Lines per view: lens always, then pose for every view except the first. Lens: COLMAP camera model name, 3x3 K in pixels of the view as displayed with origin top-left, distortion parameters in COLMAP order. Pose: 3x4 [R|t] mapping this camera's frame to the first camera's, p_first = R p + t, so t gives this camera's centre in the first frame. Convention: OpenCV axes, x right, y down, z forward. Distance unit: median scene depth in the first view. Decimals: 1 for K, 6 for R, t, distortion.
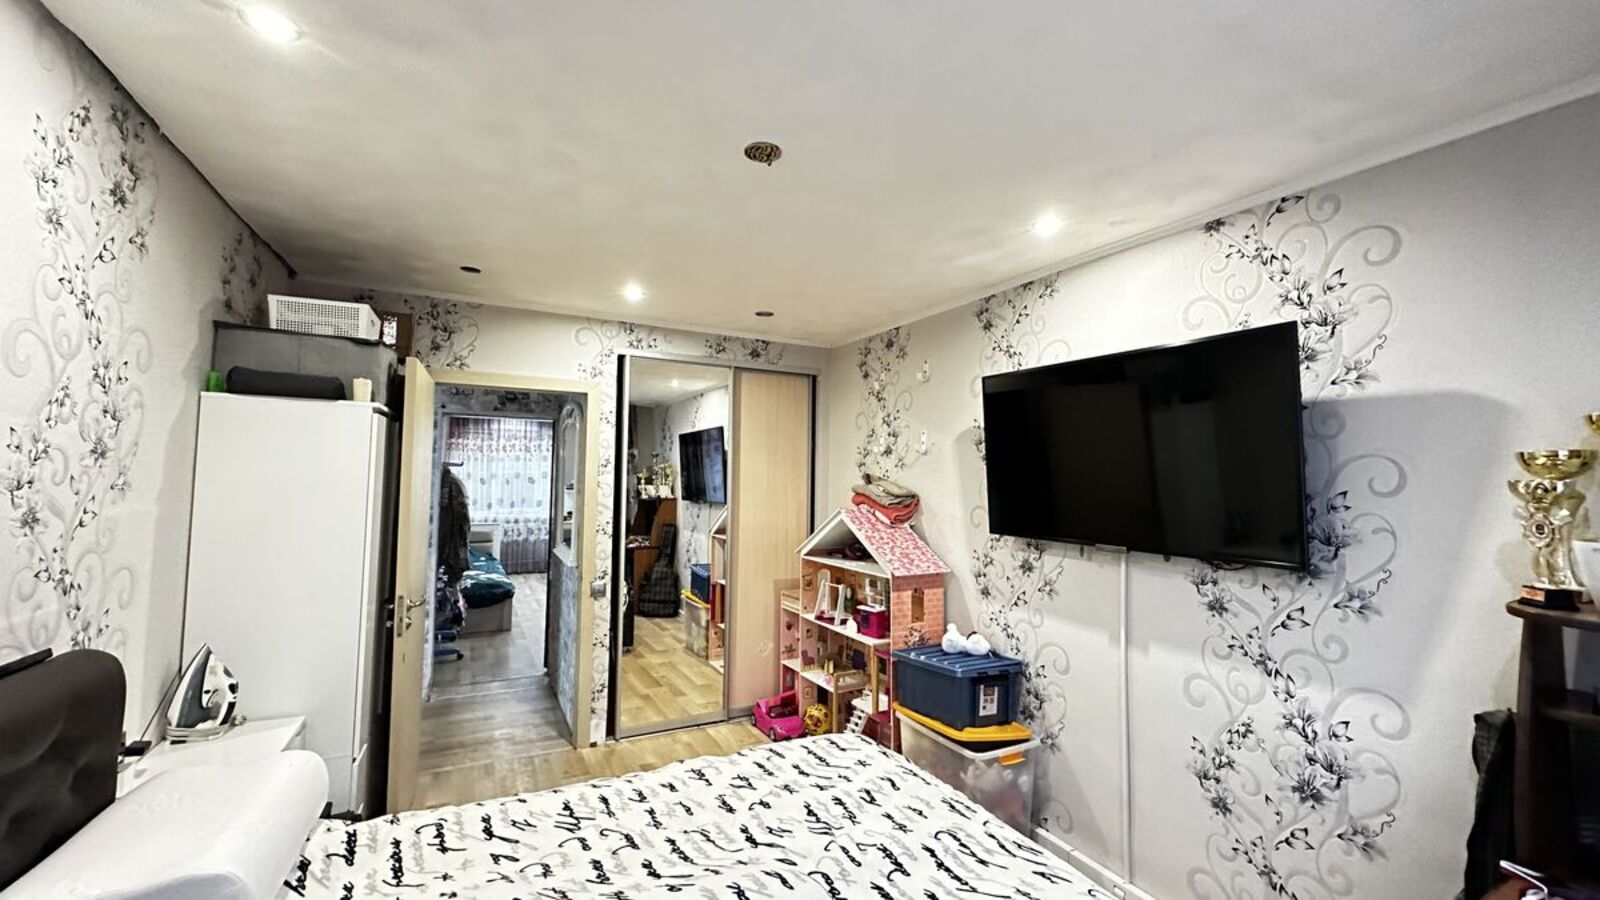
lens RADIAL K [[635.7, 0, 799.8], [0, 635.7, 446.3], [0, 0, 1]] dist [-0.002017, 0.000676]
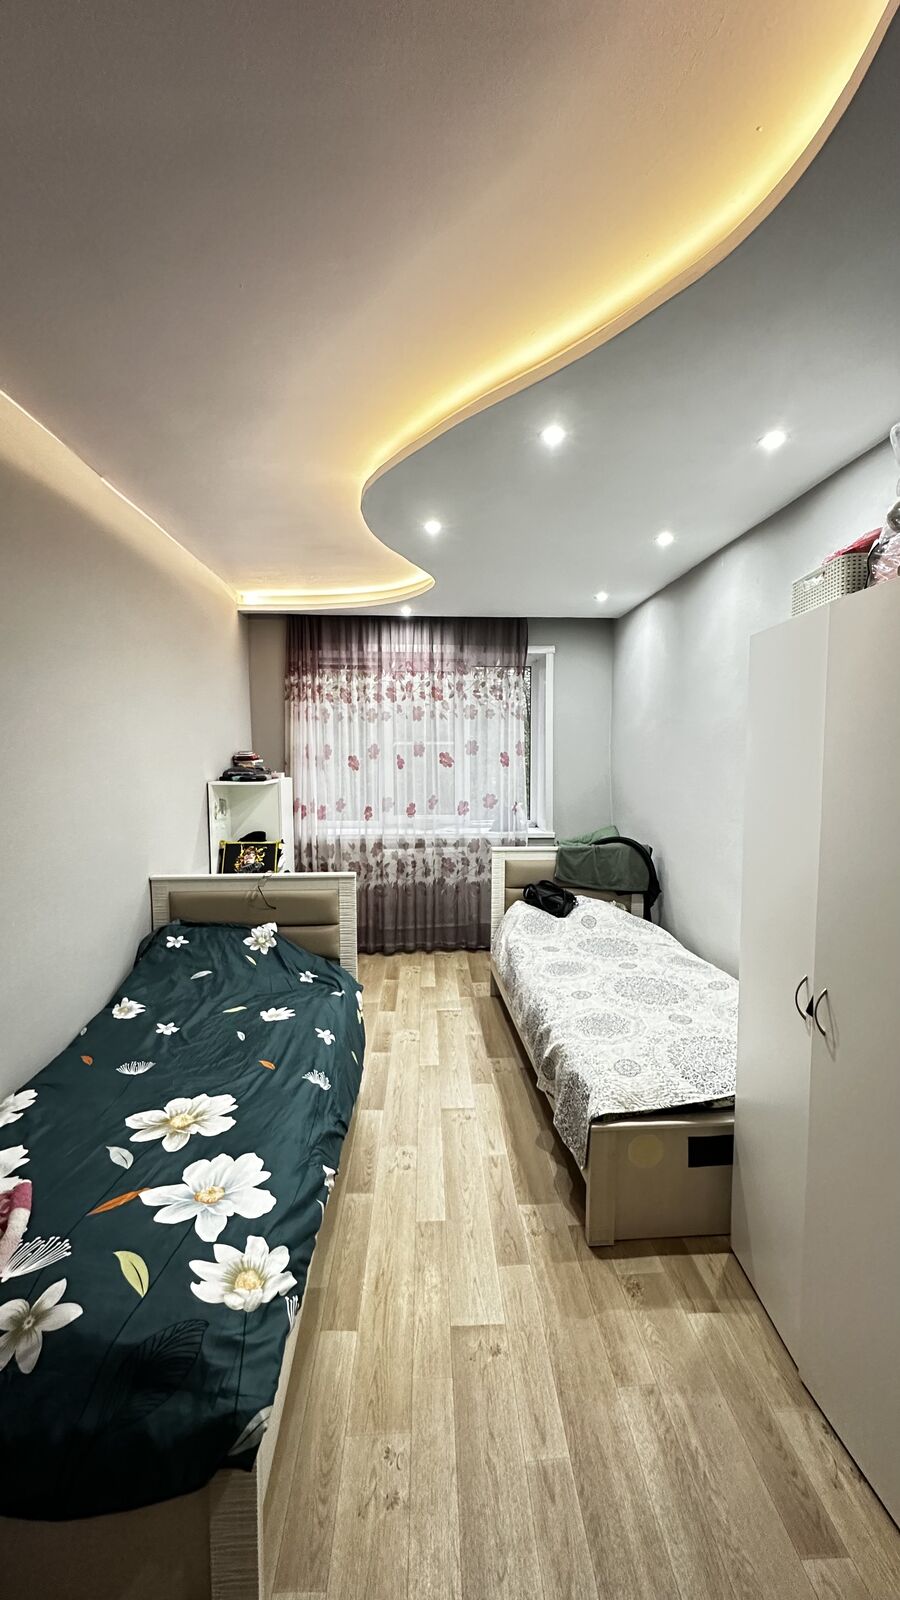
lens RADIAL K [[635.7, 0, 451.2], [0, 635.7, 799.6], [0, 0, 1]] dist [-0.002017, 0.000676]
pose [[0.904342, 0.011500, -0.426655, -0.890624], [0.037752, 0.993563, 0.106801, 0.135896], [0.425137, -0.112691, 0.898087, 2.359243]]
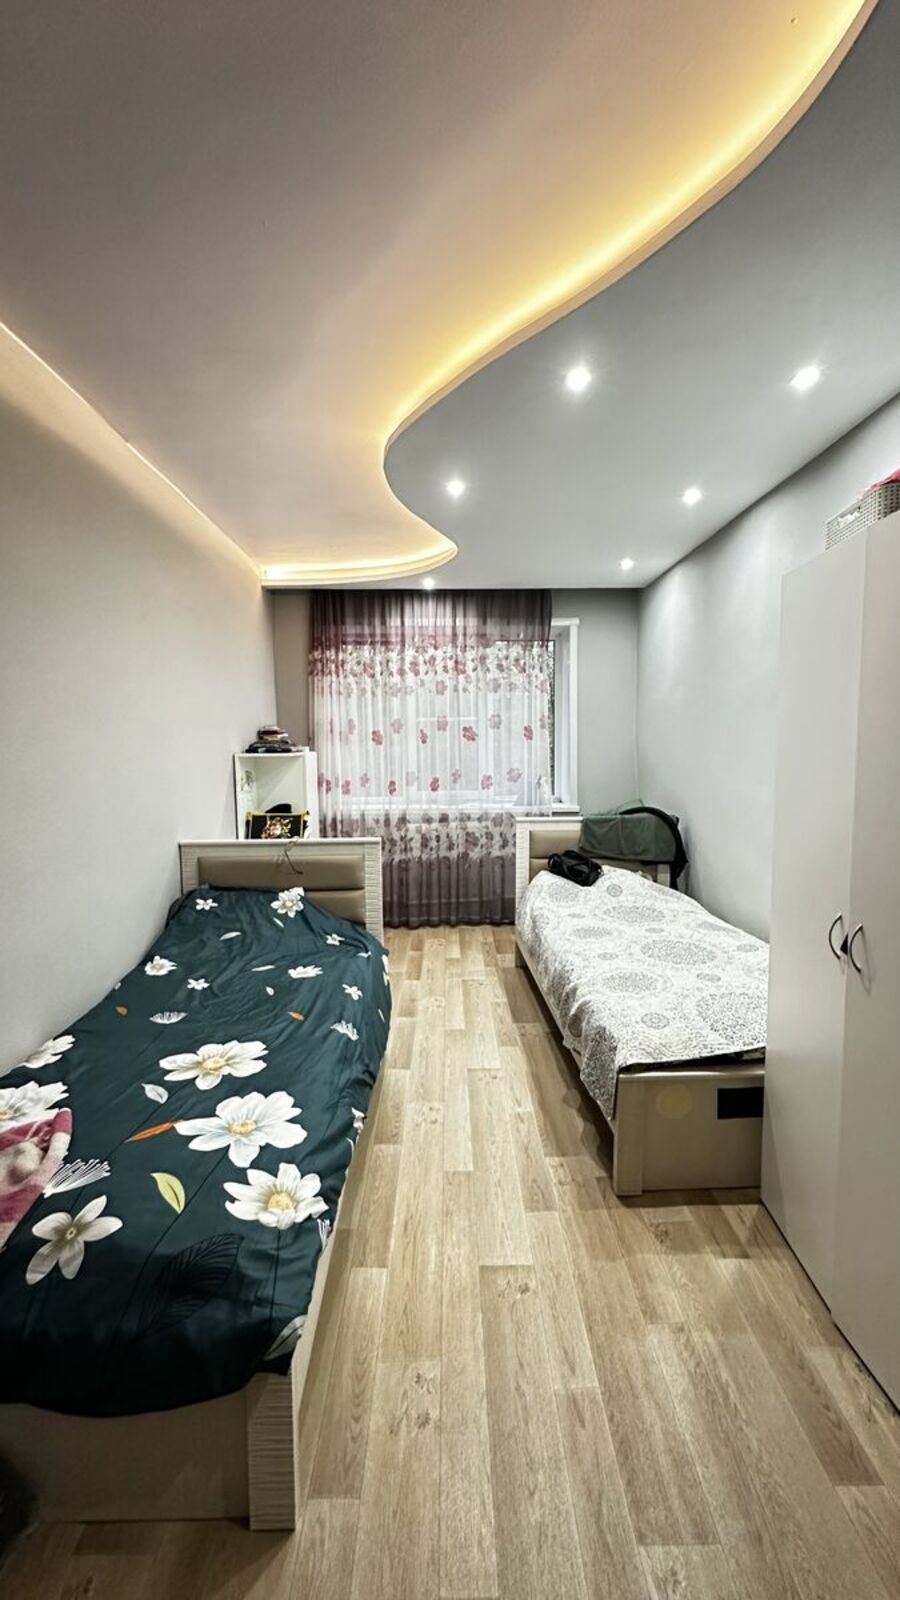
lens RADIAL K [[635.7, 0, 451.5], [0, 635.7, 799.7], [0, 0, 1]] dist [-0.002017, 0.000676]
pose [[0.888997, 0.013156, -0.457724, -0.893935], [0.047100, 0.991658, 0.119980, 0.186344], [0.455484, -0.128221, 0.880962, 2.352315]]
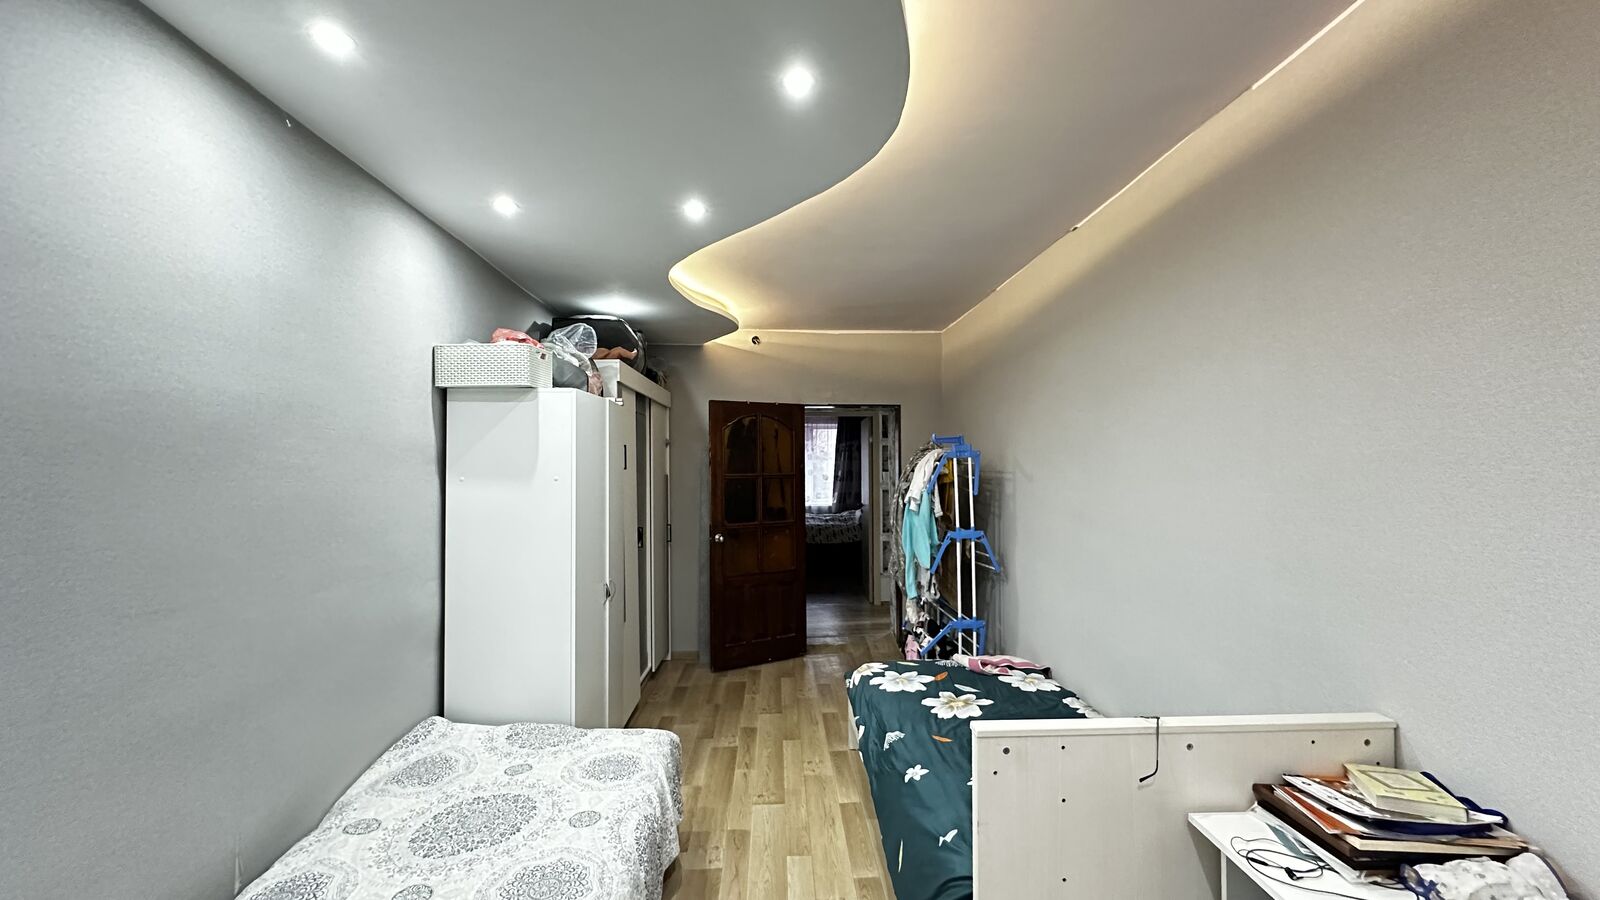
lens RADIAL K [[635.7, 0, 801.0], [0, 635.7, 451.0], [0, 0, 1]] dist [-0.002017, 0.000676]
pose [[-0.904693, -0.003498, 0.426049, -1.702737], [-0.032176, 0.997672, -0.060134, 0.197257], [-0.424846, -0.068111, -0.902700, 4.002847]]
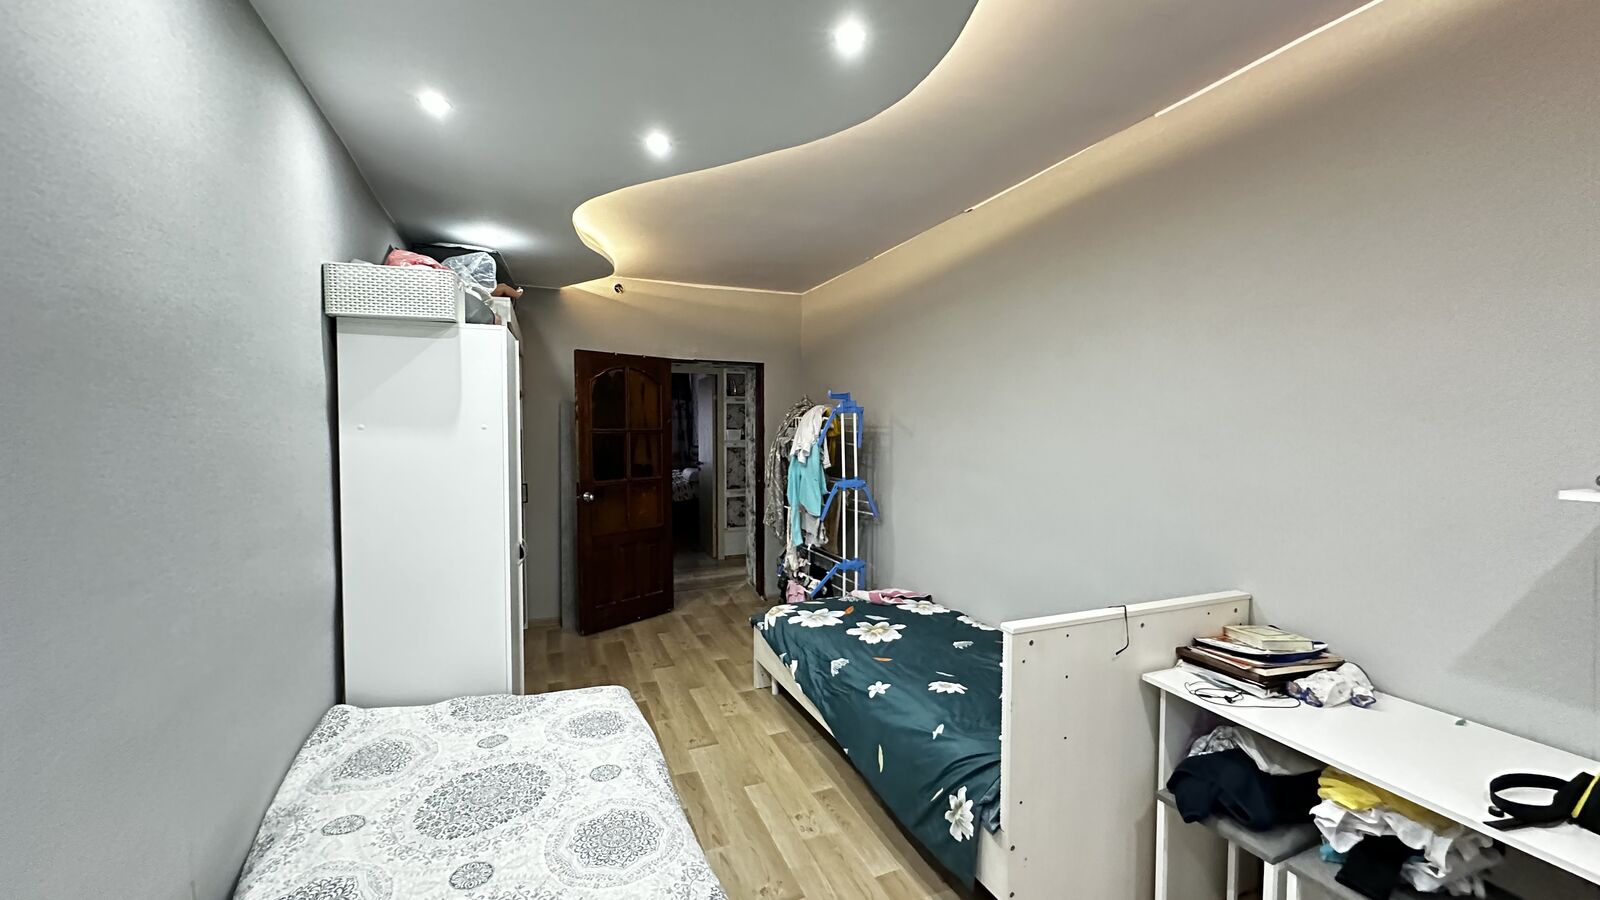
lens RADIAL K [[635.7, 0, 800.2], [0, 635.7, 450.7], [0, 0, 1]] dist [-0.002017, 0.000676]
pose [[-0.995216, -0.021872, 0.095222, -1.435843], [-0.023095, 0.999664, -0.011758, 0.228844], [-0.094933, -0.013900, -0.995387, 4.113264]]
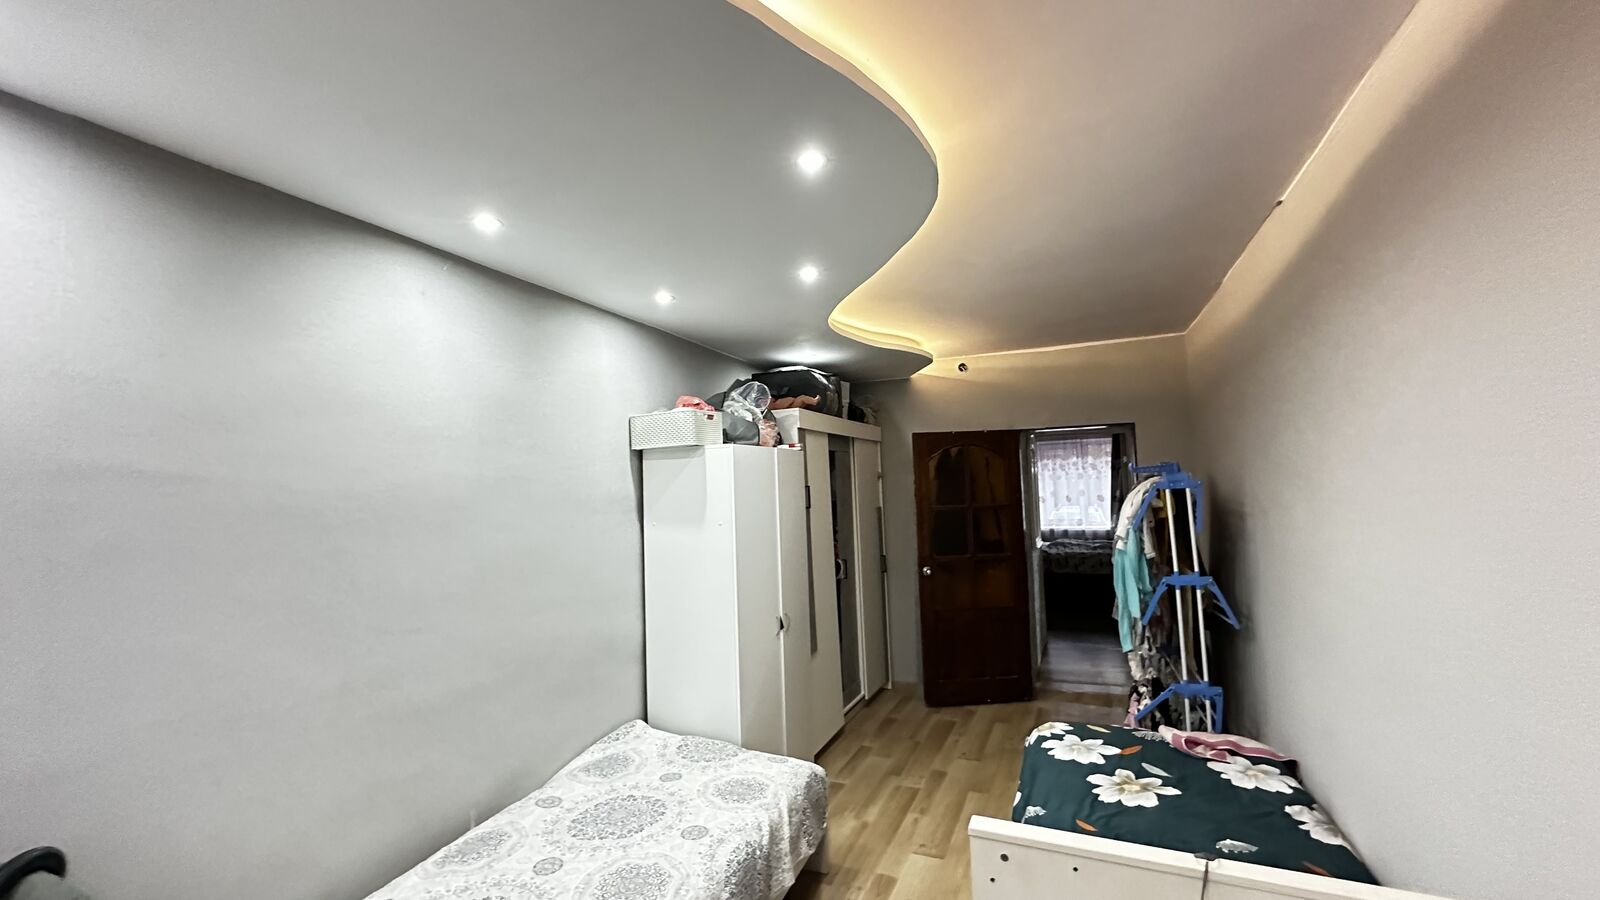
lens RADIAL K [[635.7, 0, 802.3], [0, 635.7, 450.2], [0, 0, 1]] dist [-0.002017, 0.000676]
pose [[-0.620244, 0.049905, 0.782819, -1.941593], [-0.016351, 0.996935, -0.076510, 0.142541], [-0.784238, -0.060255, -0.617527, 3.850111]]
